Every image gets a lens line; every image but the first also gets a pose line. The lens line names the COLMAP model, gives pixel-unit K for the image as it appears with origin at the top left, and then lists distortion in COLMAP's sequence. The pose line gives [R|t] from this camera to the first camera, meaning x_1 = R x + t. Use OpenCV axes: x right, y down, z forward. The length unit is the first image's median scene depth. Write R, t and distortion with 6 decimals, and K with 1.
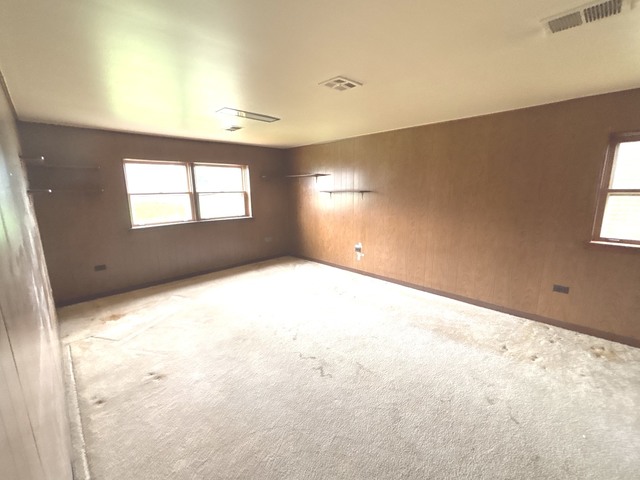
lens RADIAL K [[264.7, 0, 320.0], [0, 264.7, 240.0], [0, 0, 1]] dist [-0.026214, 0.004565]
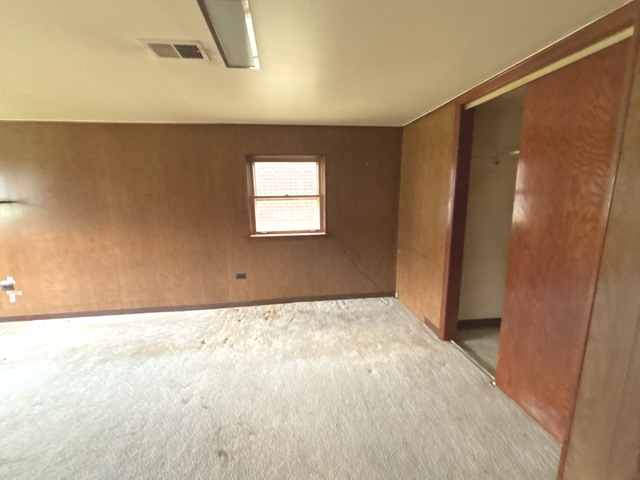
lens RADIAL K [[264.7, 0, 320.0], [0, 264.7, 240.0], [0, 0, 1]] dist [-0.026214, 0.004565]
pose [[0.591475, -0.136347, 0.794711, 0.174565], [0.157448, 0.986157, 0.052010, 0.012308], [-0.790801, 0.094363, 0.604755, -0.081806]]
